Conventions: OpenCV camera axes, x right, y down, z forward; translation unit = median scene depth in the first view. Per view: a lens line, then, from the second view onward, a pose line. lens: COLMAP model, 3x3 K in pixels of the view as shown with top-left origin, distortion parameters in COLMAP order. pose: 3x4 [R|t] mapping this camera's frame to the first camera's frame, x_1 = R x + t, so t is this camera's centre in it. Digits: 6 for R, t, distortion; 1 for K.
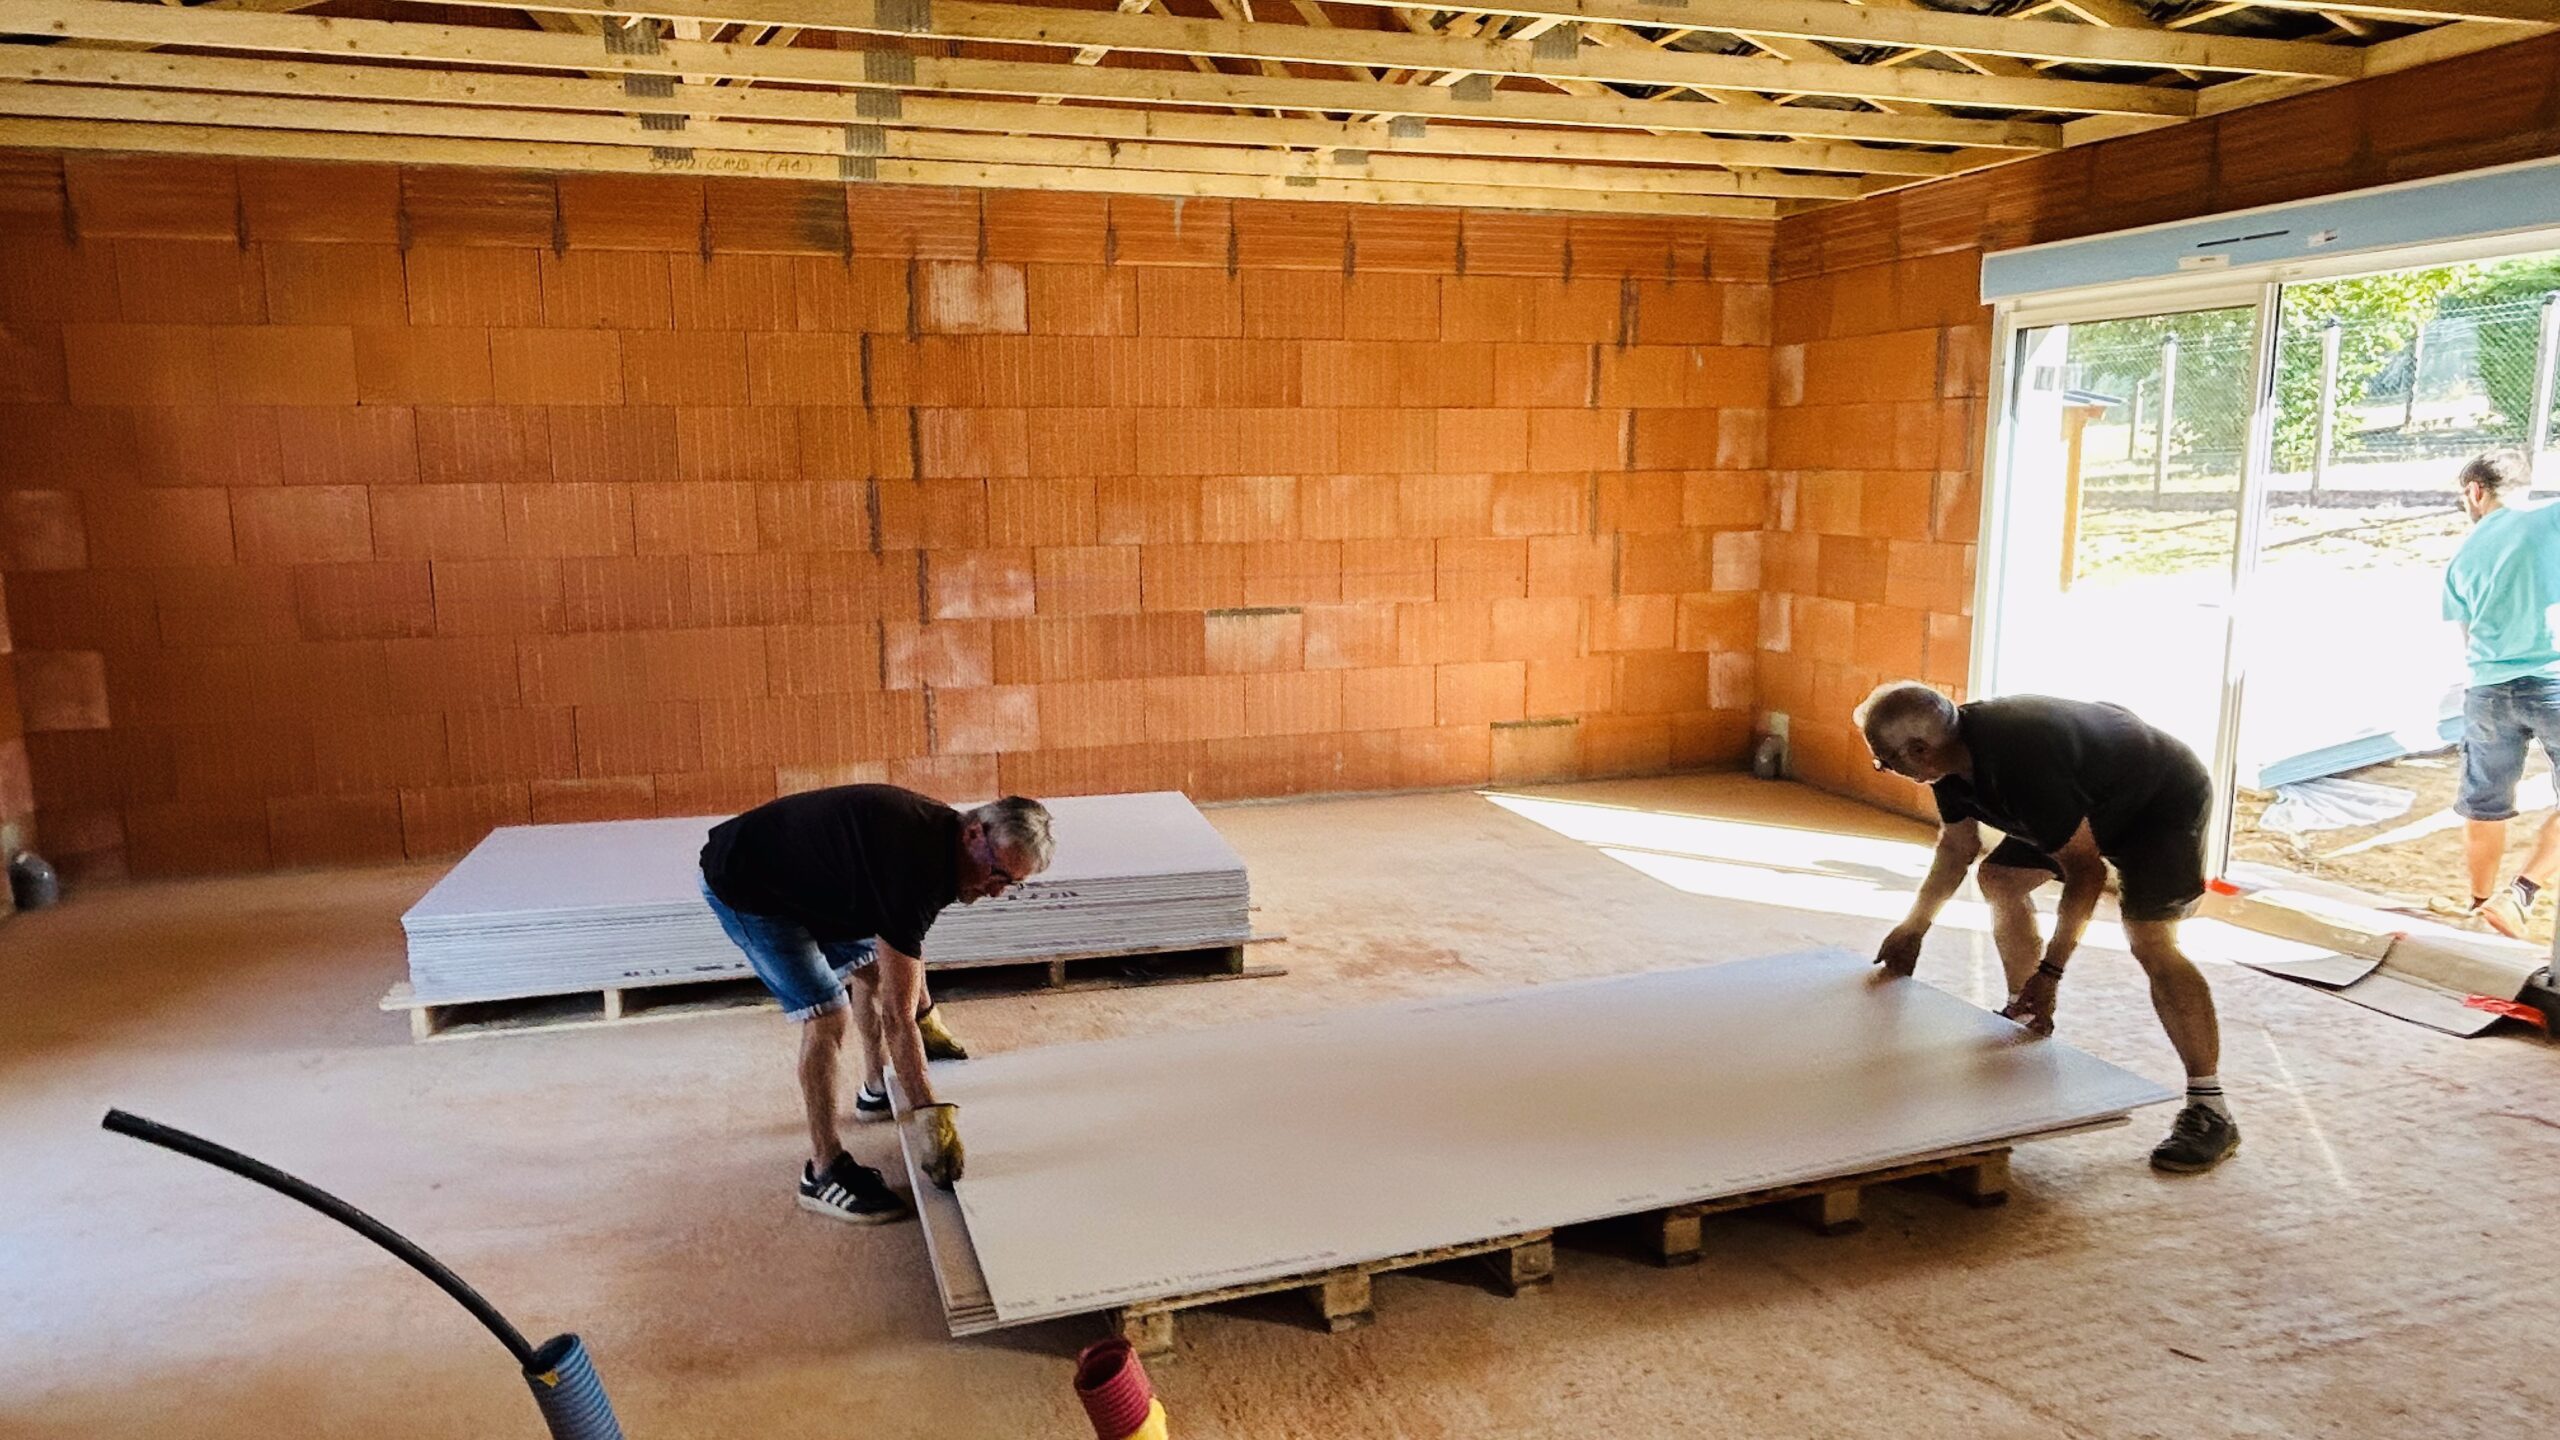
lens RADIAL K [[1639.0, 0, 1265.9], [0, 1639.0, 723.0], [0, 0, 1]] dist [0.005592, -0.000579]
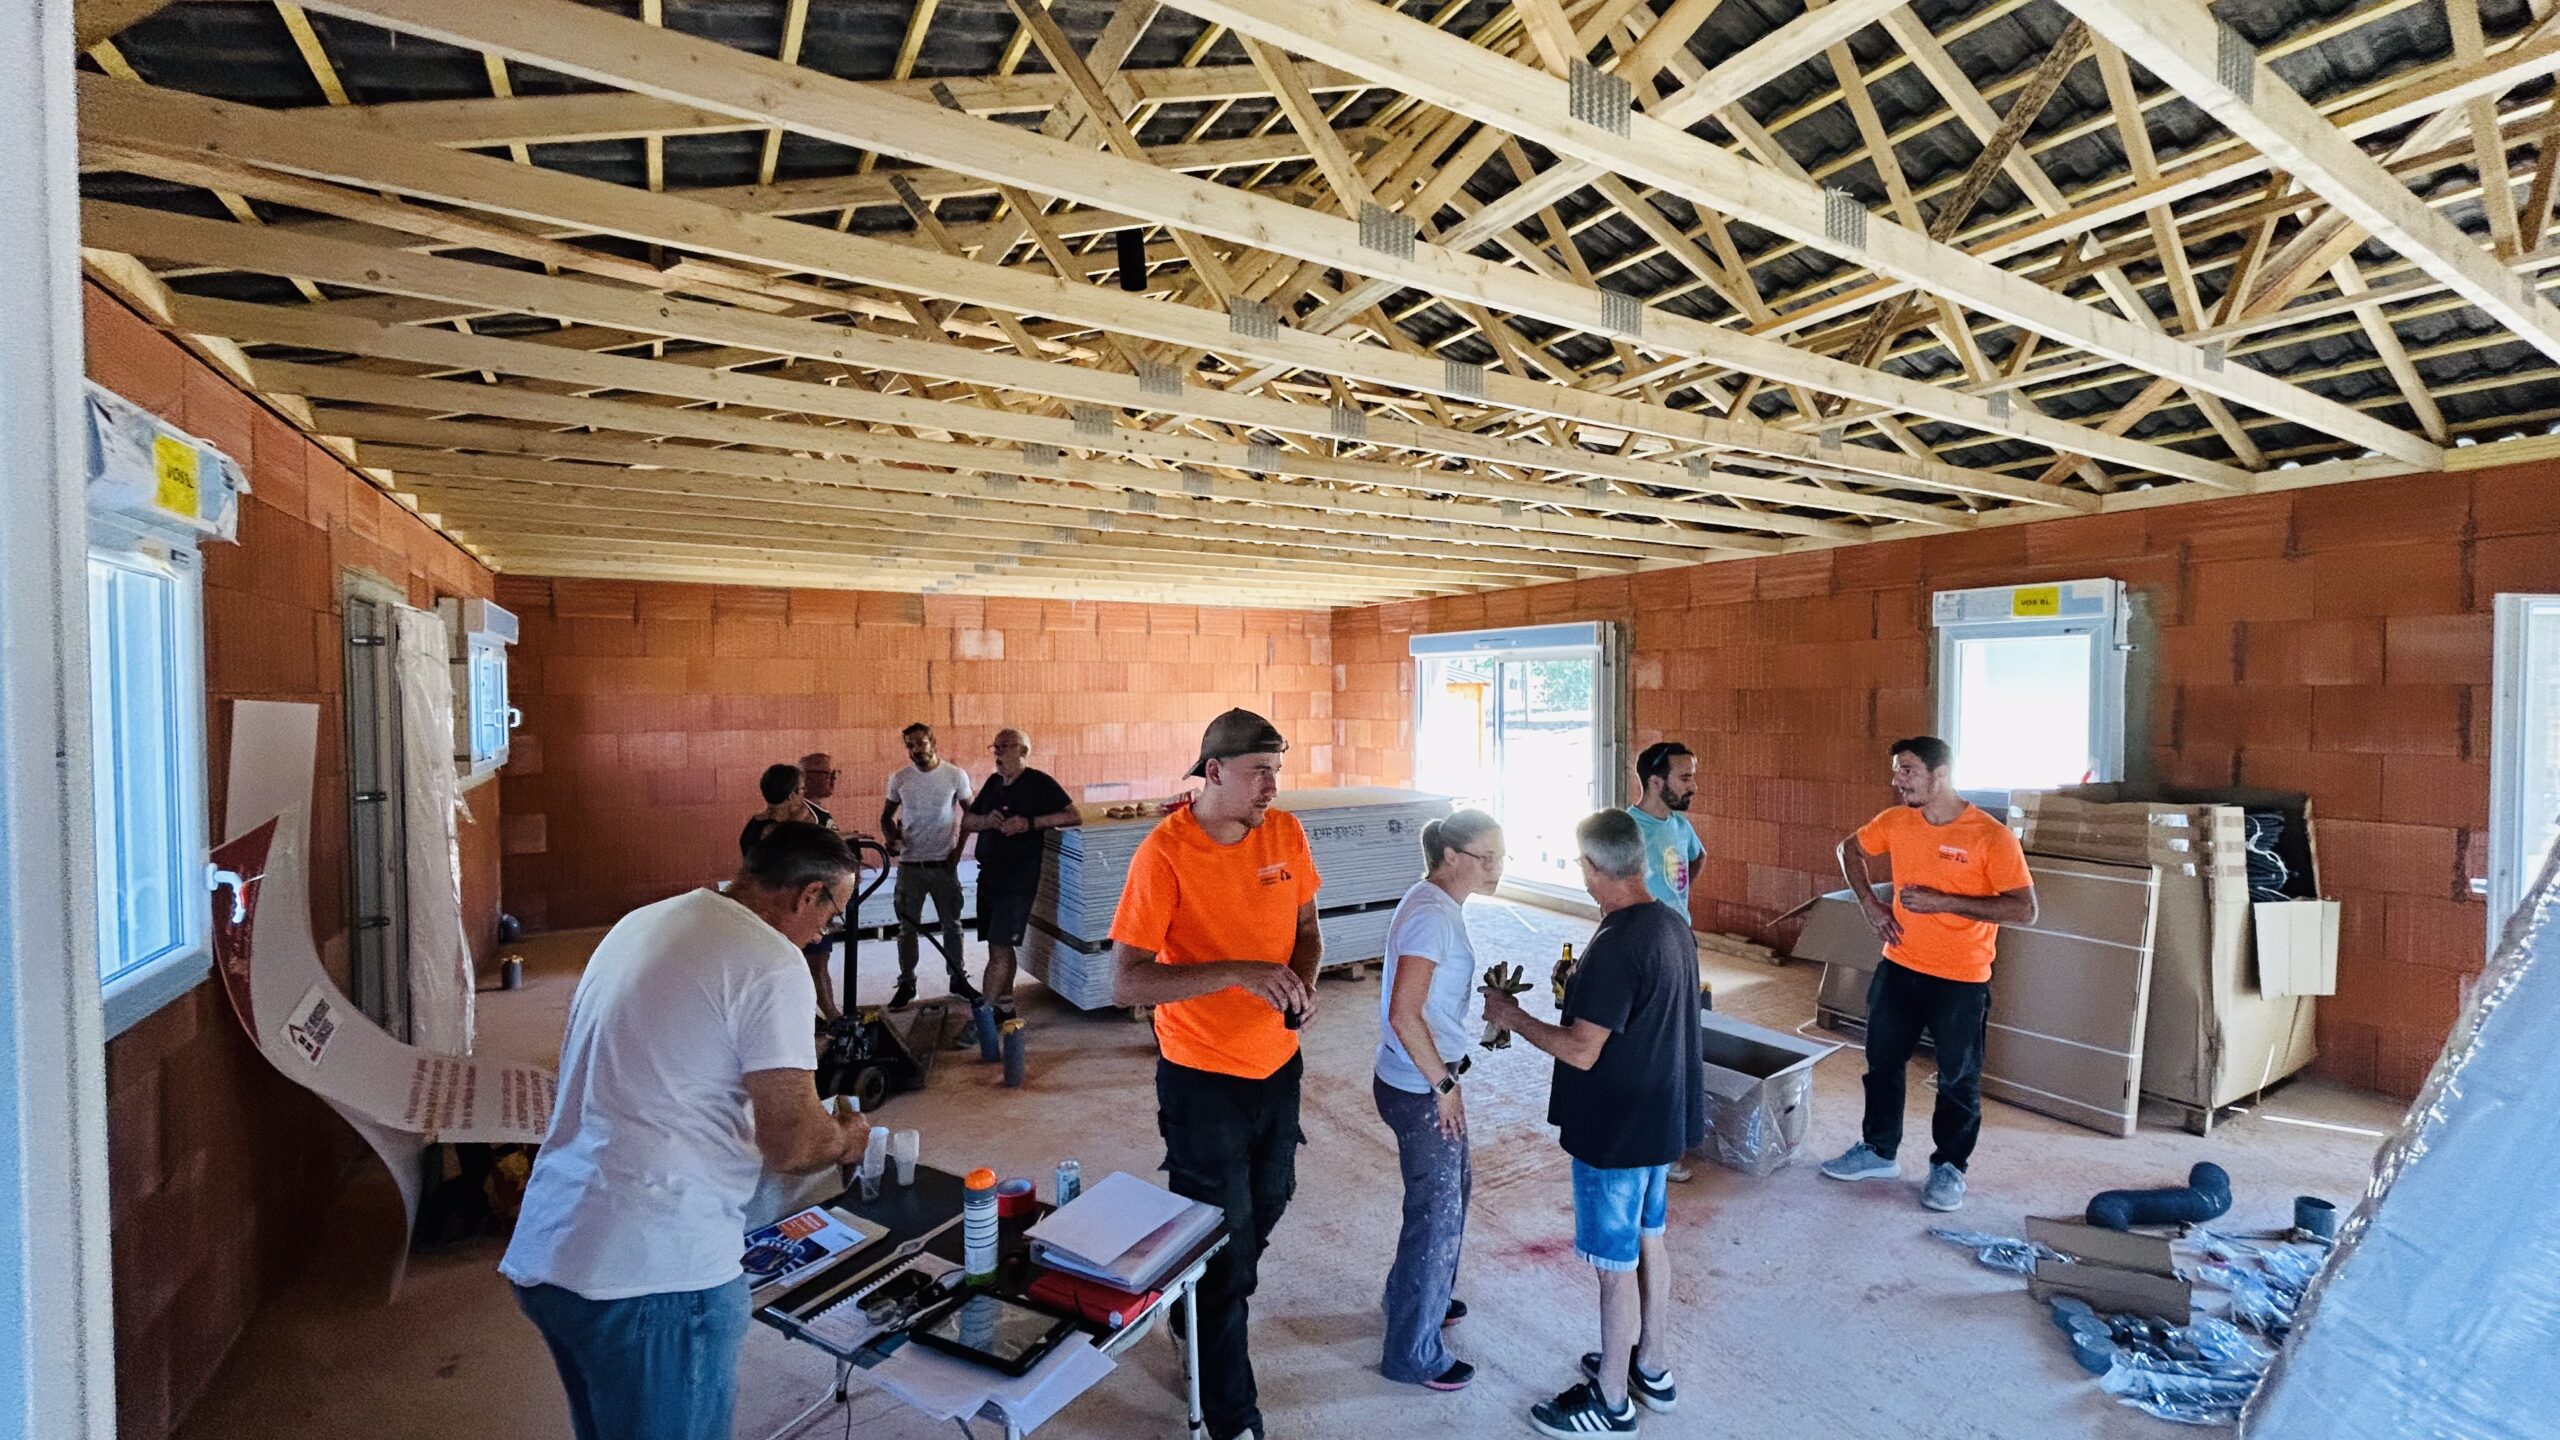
lens RADIAL K [[1033.1, 0, 1284.6], [0, 1033.1, 719.8], [0, 0, 1]] dist [0.000515, -0.000008]
pose [[0.972549, -0.001952, 0.232690, -0.103535], [0.033085, 0.990966, -0.129967, 0.034258], [-0.230334, 0.134097, 0.963828, -0.412612]]
